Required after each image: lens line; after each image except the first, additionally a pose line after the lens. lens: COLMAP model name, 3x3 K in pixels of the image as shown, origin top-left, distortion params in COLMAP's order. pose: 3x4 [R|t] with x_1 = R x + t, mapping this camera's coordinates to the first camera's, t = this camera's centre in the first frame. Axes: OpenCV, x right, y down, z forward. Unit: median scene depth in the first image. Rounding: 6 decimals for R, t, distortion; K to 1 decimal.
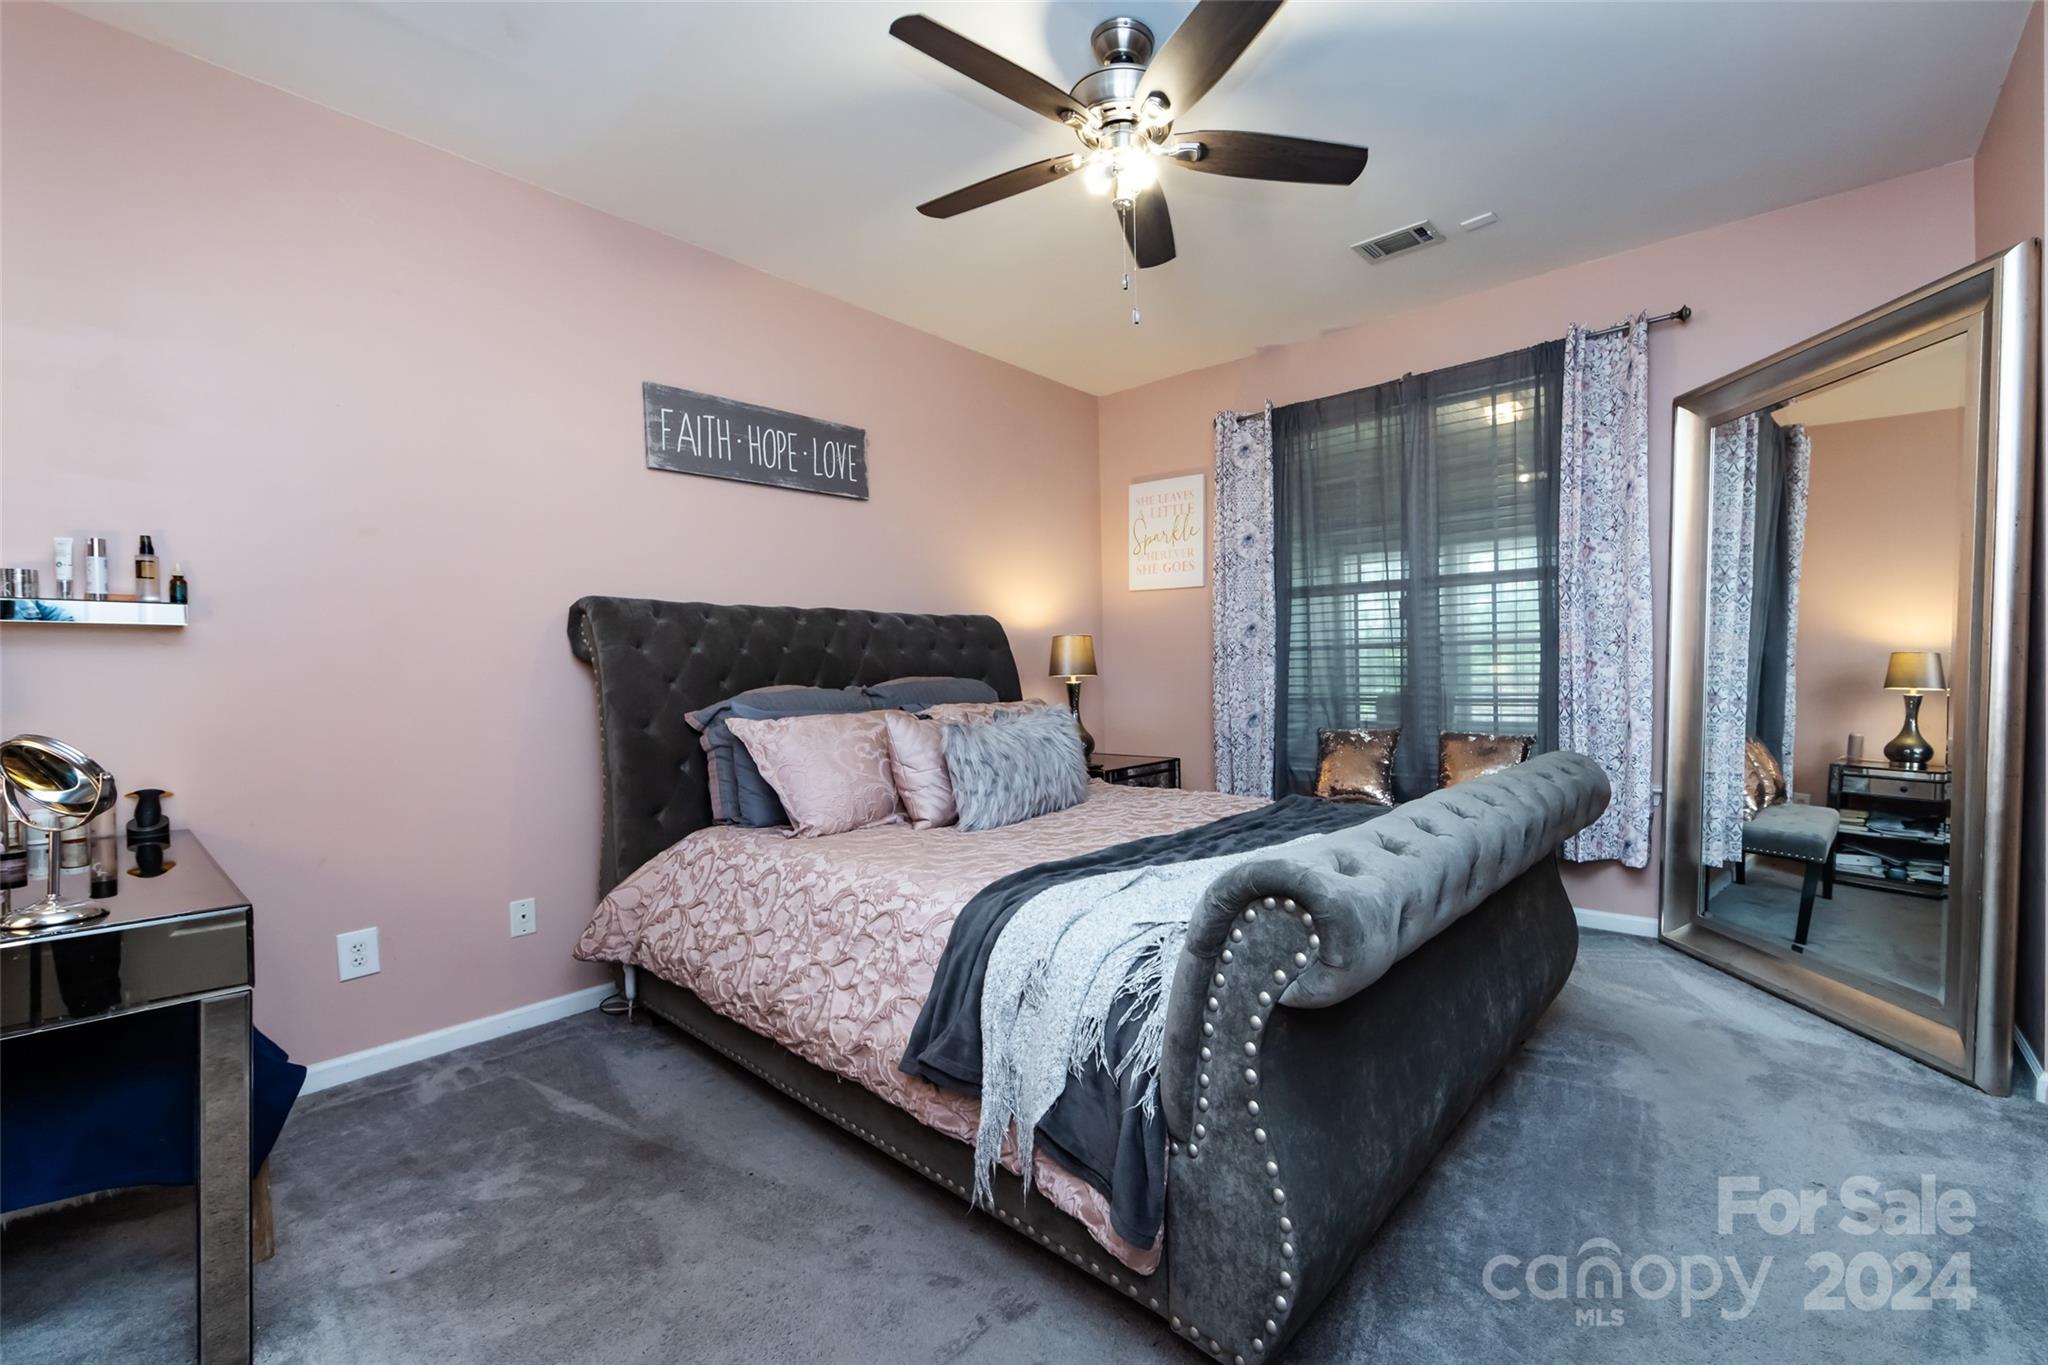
lens RADIAL K [[866.9, 0, 1024.0], [0, 866.9, 682.5], [0, 0, 1]] dist [-0.001565, -0.000160]
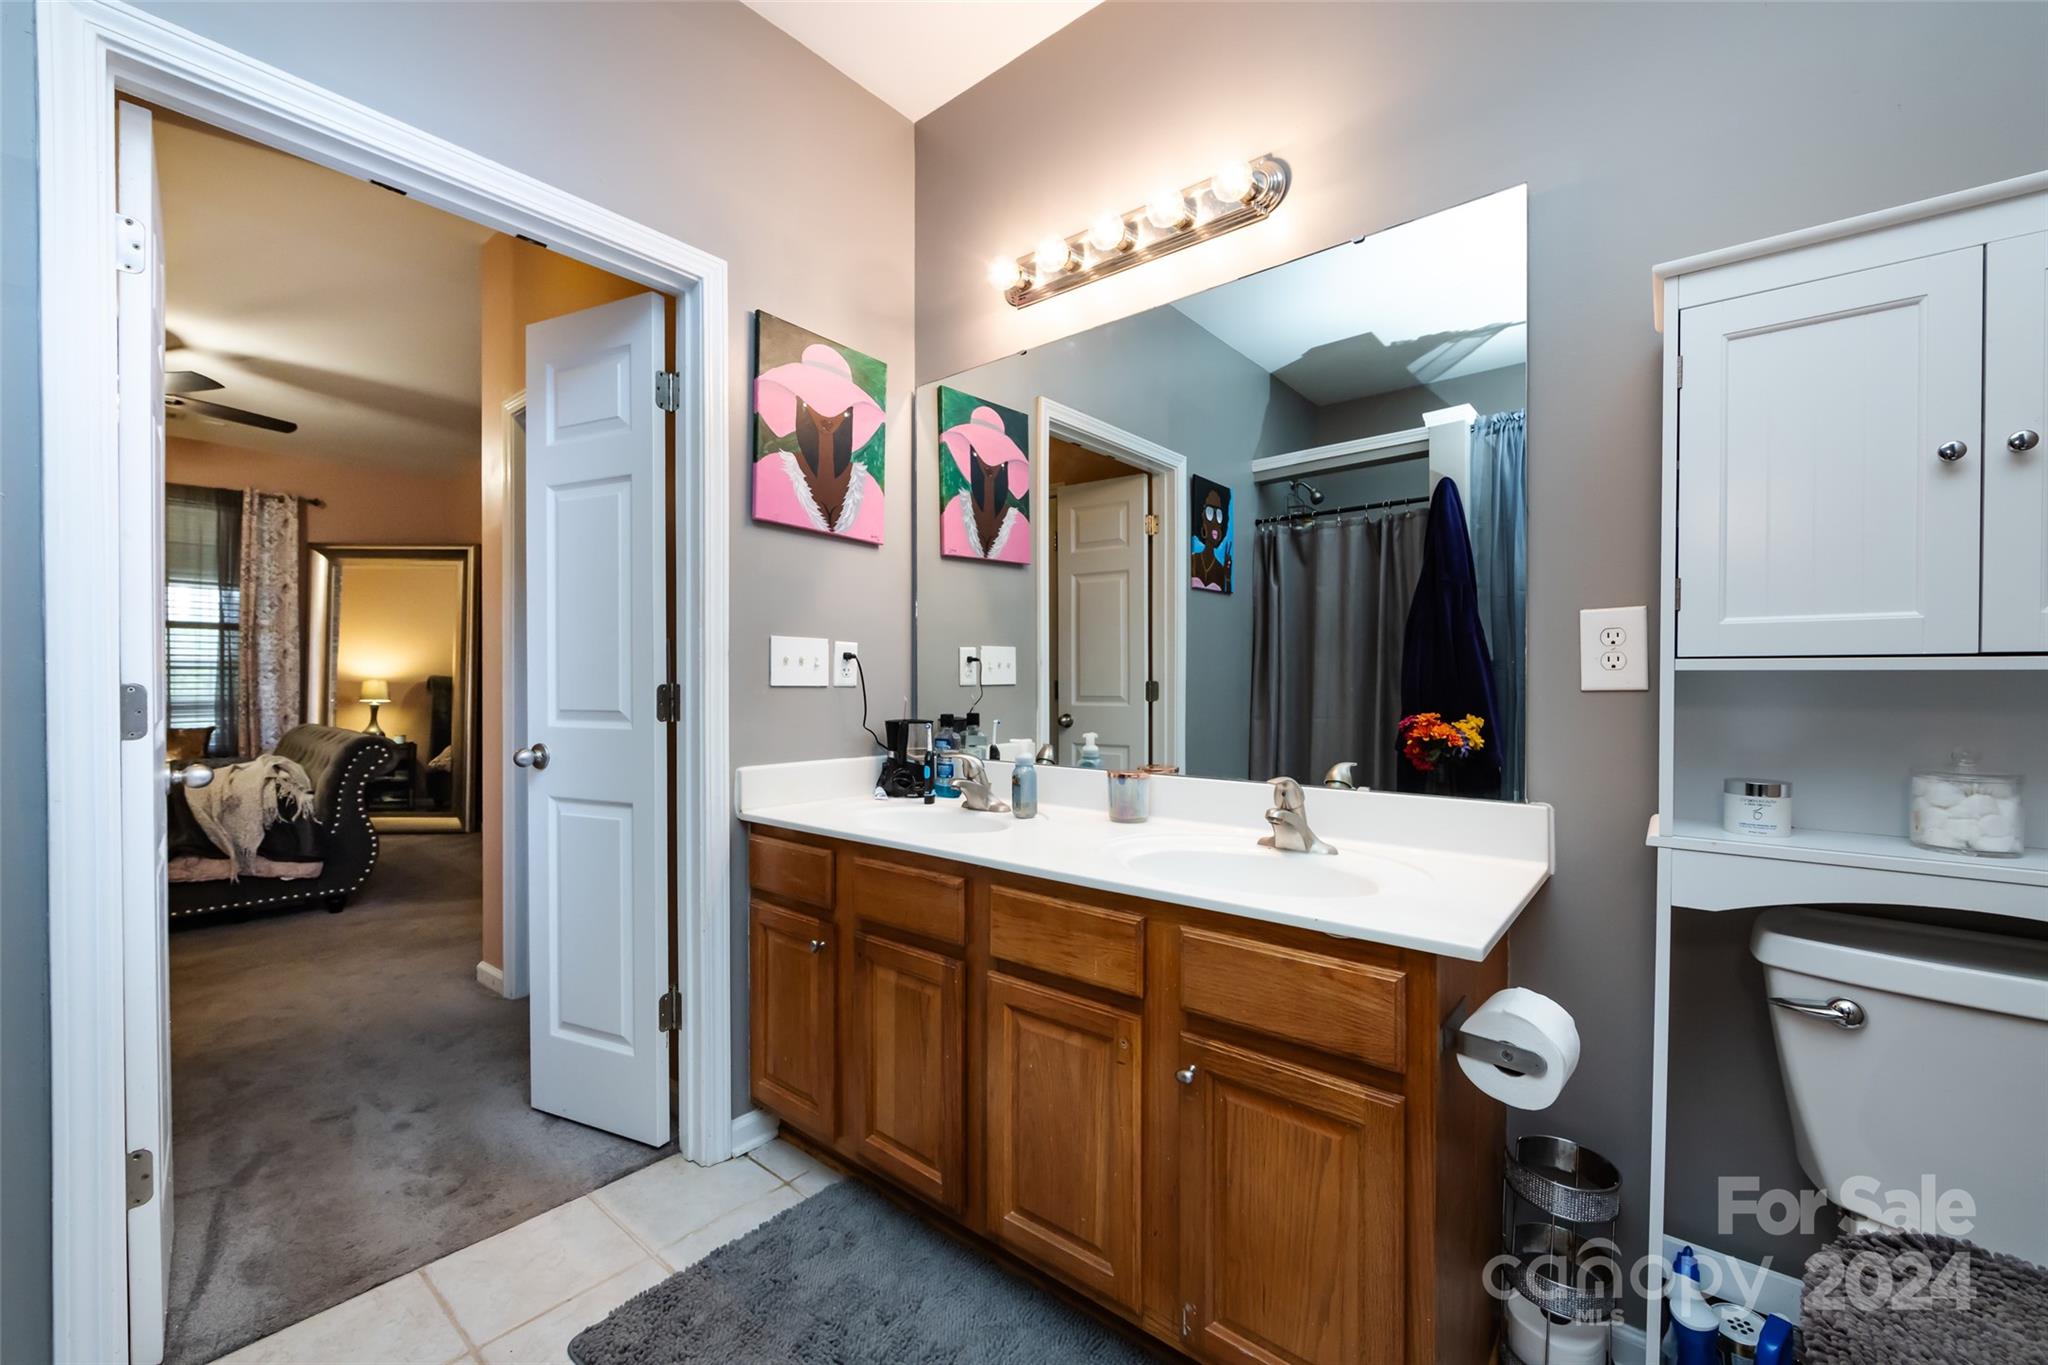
lens RADIAL K [[799.6, 0, 1029.0], [0, 799.6, 680.0], [0, 0, 1]] dist [-0.002009, -0.000058]
pose [[0.001447, 0.008872, 0.999960, -0.896067], [0.025841, 0.999626, -0.008906, 0.019847], [-0.999665, 0.025853, 0.001217, -0.506039]]
